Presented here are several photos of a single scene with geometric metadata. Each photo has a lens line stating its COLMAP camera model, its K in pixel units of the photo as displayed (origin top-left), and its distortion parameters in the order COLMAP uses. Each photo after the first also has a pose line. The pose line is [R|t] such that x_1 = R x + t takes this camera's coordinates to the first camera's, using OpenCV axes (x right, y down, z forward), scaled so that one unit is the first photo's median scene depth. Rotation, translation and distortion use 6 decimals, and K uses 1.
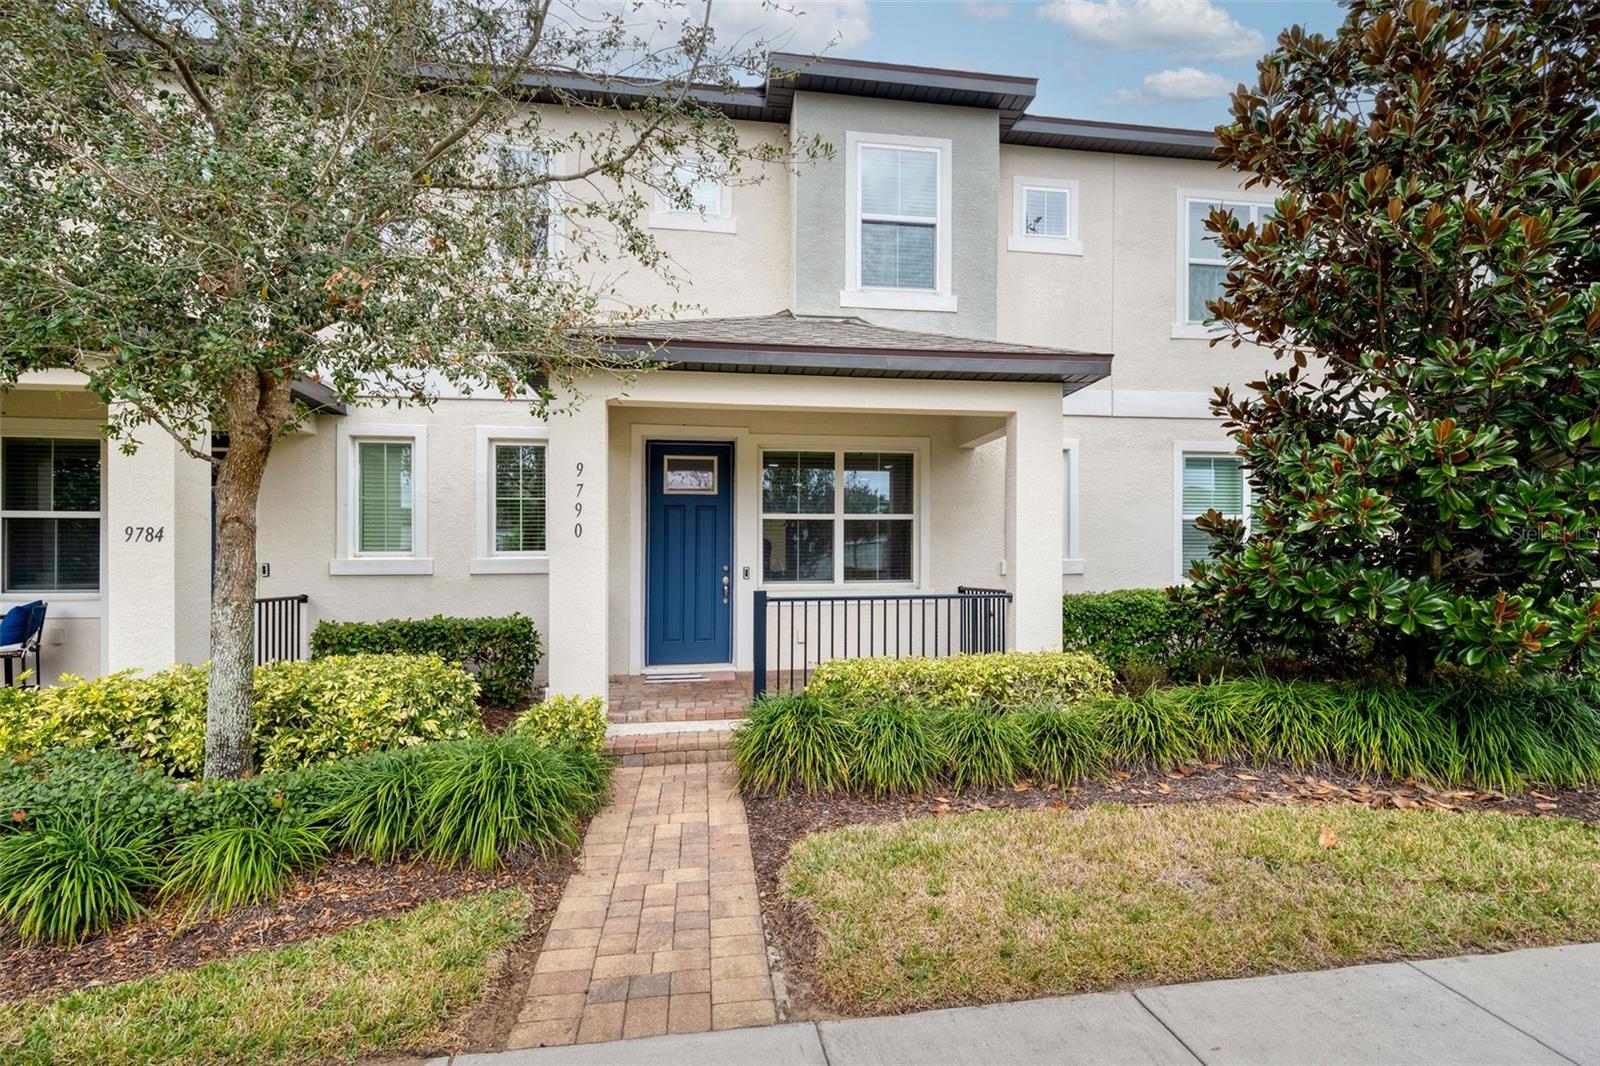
lens RADIAL K [[740.1, 0, 800.2], [0, 740.1, 536.8], [0, 0, 1]] dist [0.000288, 0.000001]
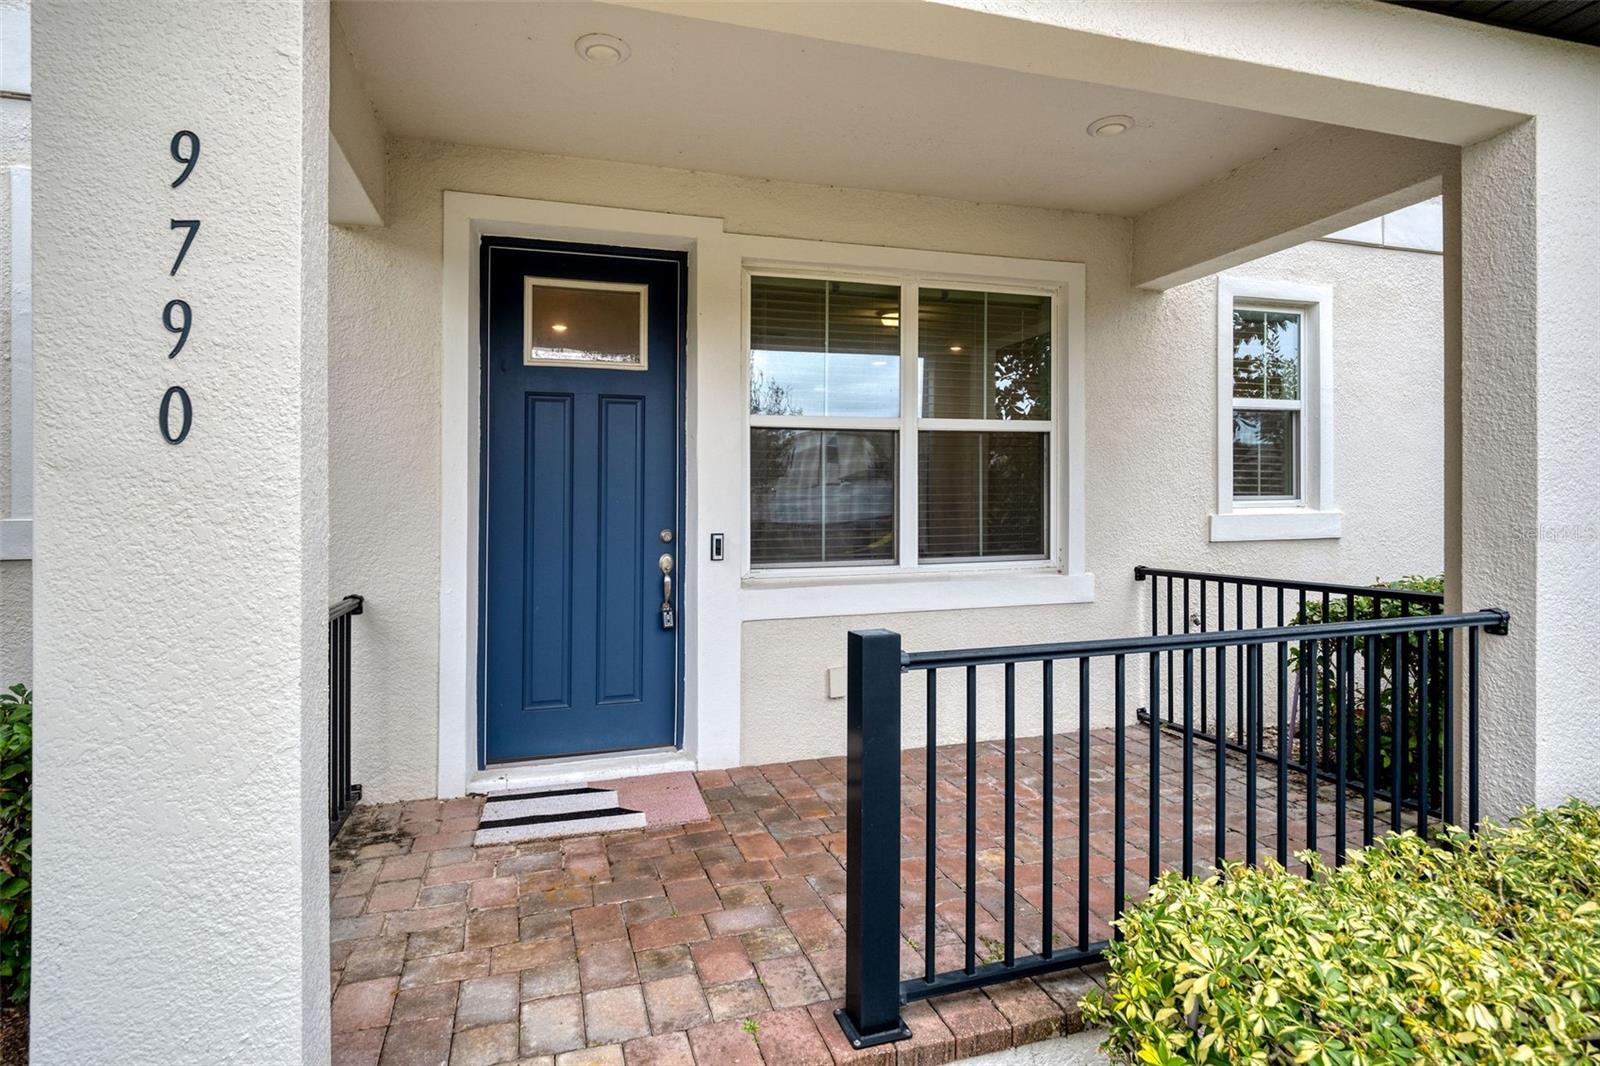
lens RADIAL K [[828.4, 0, 778.6], [0, 828.4, 478.3], [0, 0, 1]] dist [-0.000652, 0.000083]
pose [[0.991337, 0.001261, 0.131333, -0.099793], [-0.001272, 0.999999, 0.000002, 0.007874], [-0.131333, -0.000169, 0.991338, 0.497095]]
